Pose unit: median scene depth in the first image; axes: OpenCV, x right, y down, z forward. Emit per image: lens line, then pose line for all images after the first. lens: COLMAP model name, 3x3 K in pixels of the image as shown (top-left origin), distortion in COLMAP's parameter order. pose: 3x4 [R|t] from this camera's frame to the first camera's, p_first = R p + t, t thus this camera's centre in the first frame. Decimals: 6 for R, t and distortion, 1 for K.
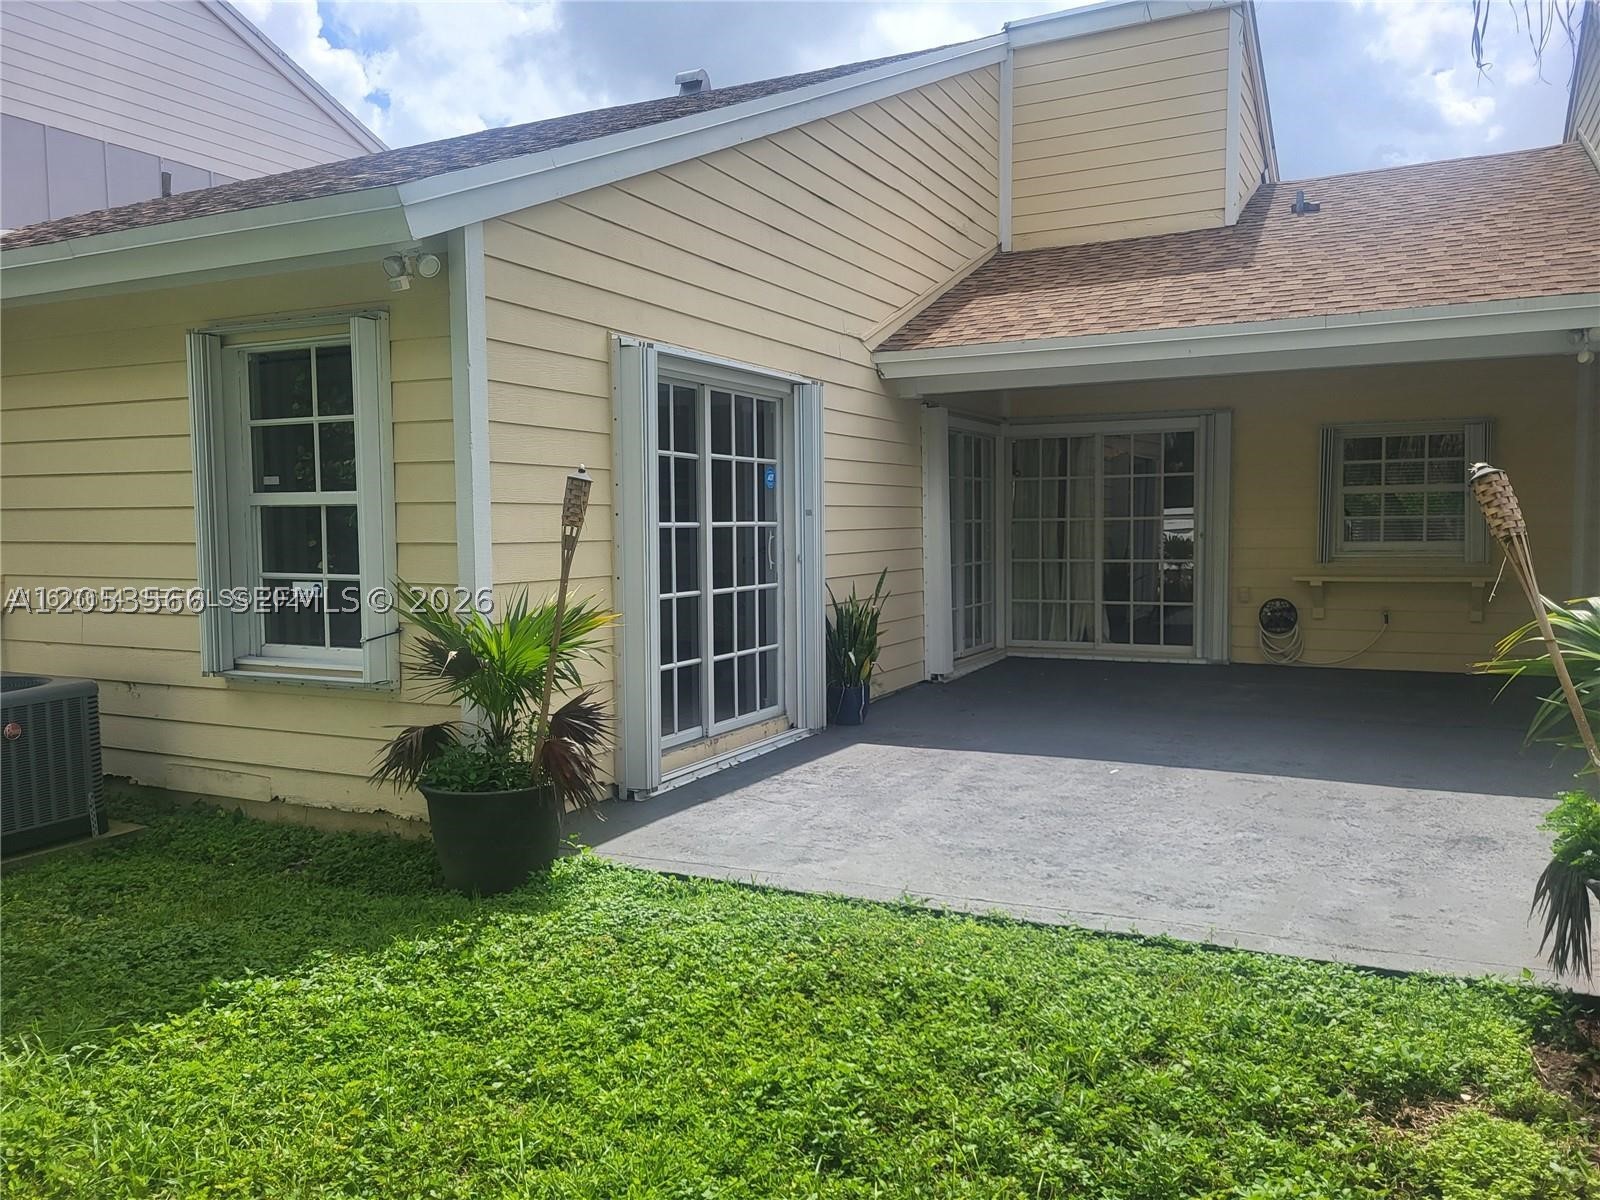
lens RADIAL K [[1216.9, 0, 797.0], [0, 1216.9, 601.6], [0, 0, 1]] dist [0.015540, -0.020391]
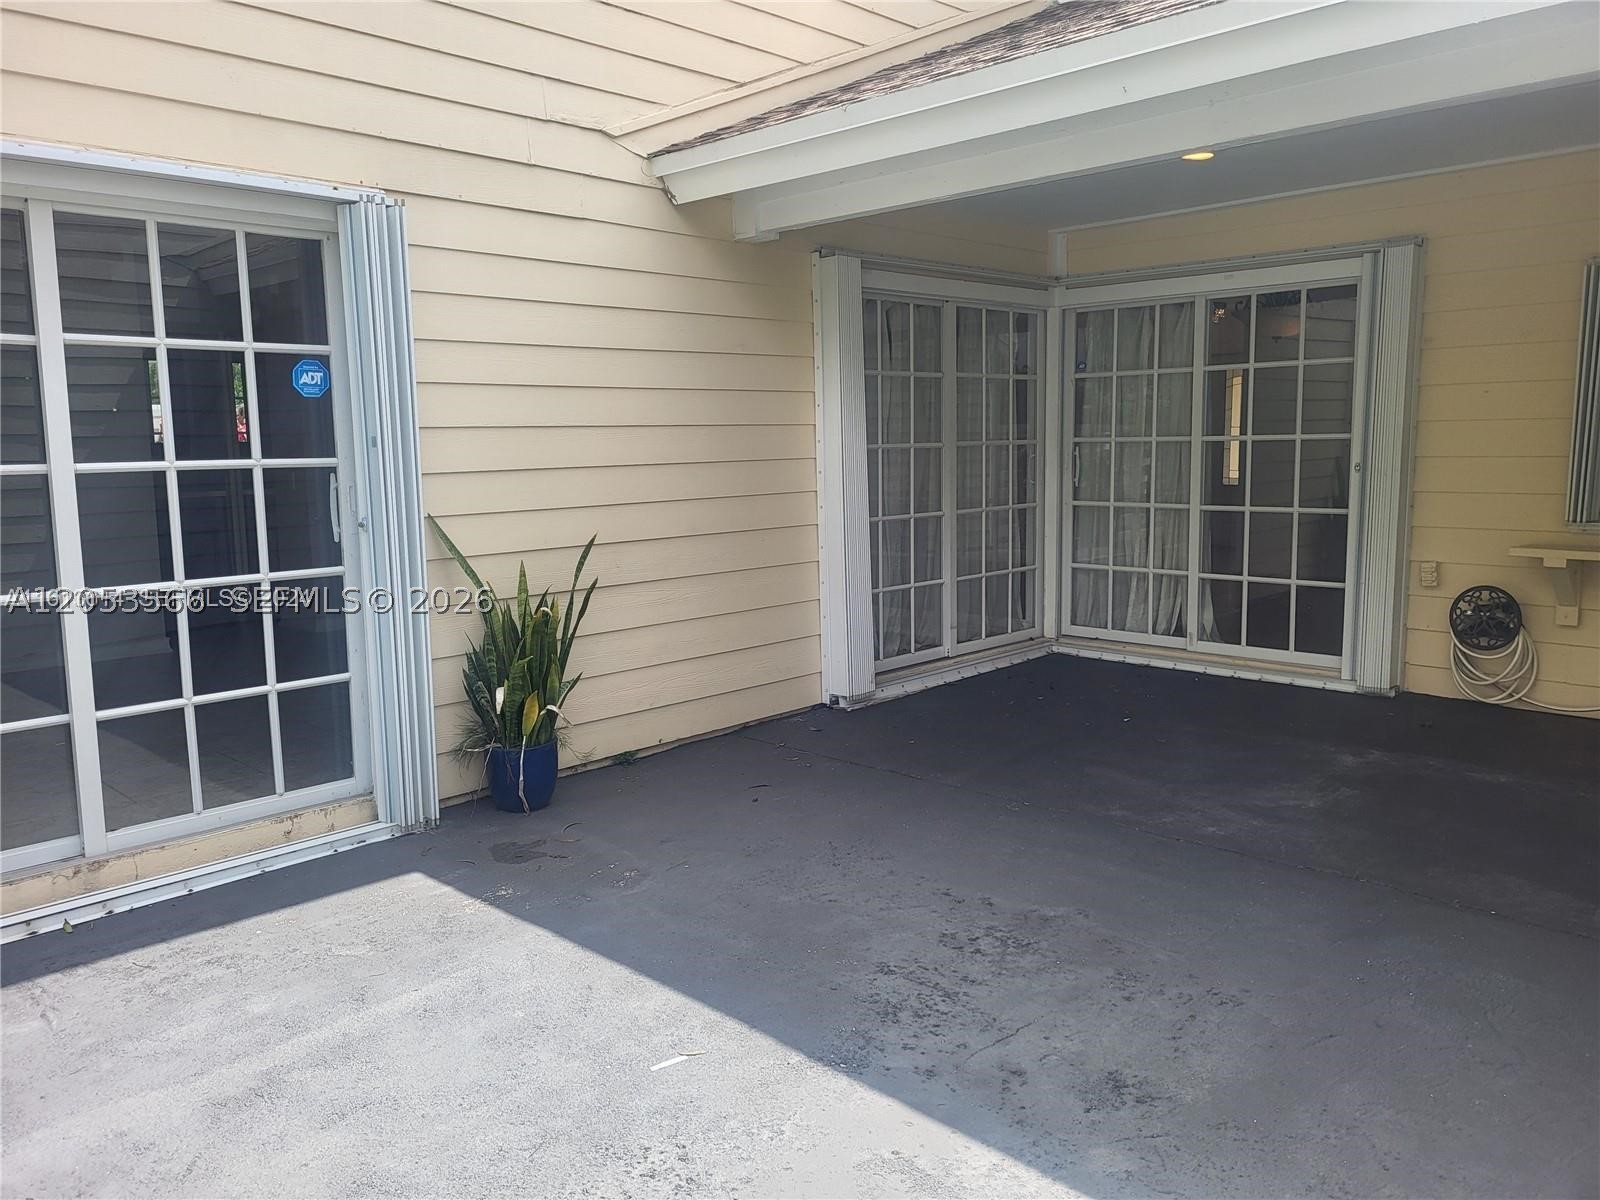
lens RADIAL K [[1216.9, 0, 802.3], [0, 1216.9, 599.4], [0, 0, 1]] dist [0.015540, -0.020391]
pose [[0.955013, 0.035753, -0.294401, 0.260423], [-0.013613, 0.996945, 0.076913, -0.034279], [0.296251, -0.069446, 0.952582, 0.382293]]
